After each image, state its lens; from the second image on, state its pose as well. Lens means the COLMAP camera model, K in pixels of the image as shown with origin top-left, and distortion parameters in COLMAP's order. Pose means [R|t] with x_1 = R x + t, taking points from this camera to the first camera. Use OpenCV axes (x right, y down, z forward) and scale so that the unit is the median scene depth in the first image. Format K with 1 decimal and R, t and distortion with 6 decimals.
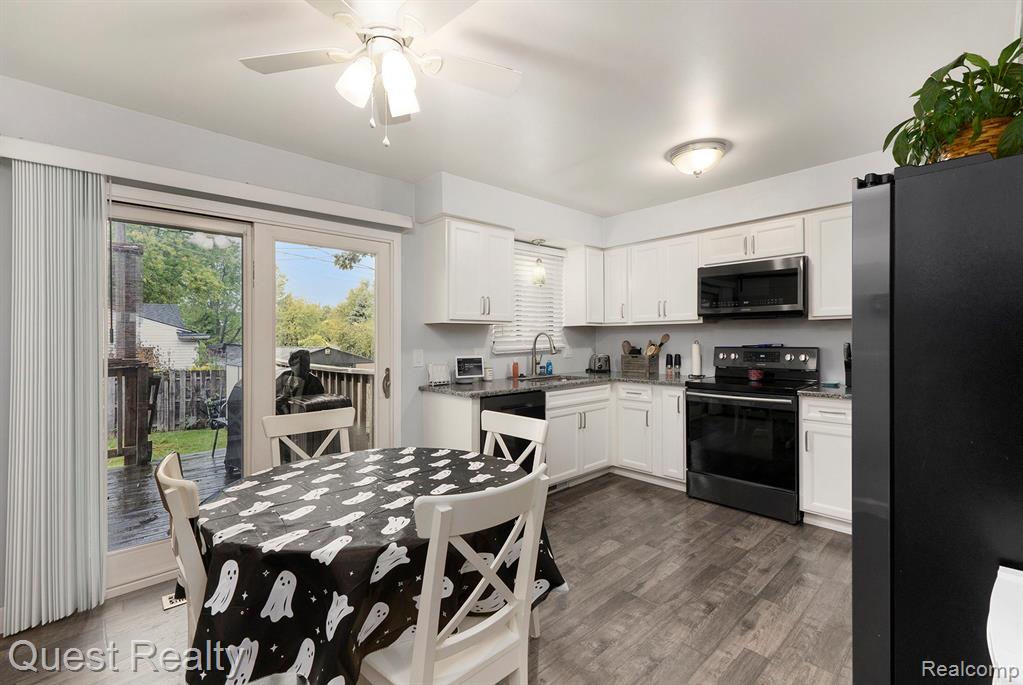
lens RADIAL K [[436.2, 0, 511.5], [0, 436.2, 342.5], [0, 0, 1]] dist [0.000490, 0.000248]
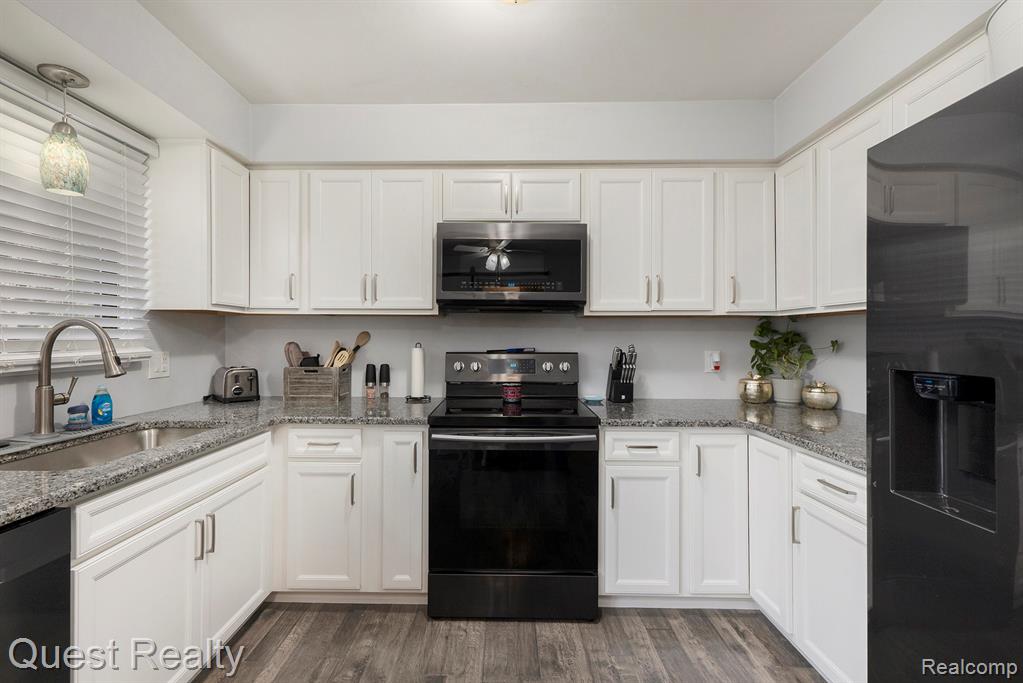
lens RADIAL K [[436.2, 0, 511.5], [0, 436.2, 341.5], [0, 0, 1]] dist [0.000490, 0.000248]
pose [[0.686083, 0.005887, 0.727499, 0.053140], [-0.003312, 0.999982, -0.004968, -0.003266], [-0.727515, 0.000998, 0.686091, 0.454088]]
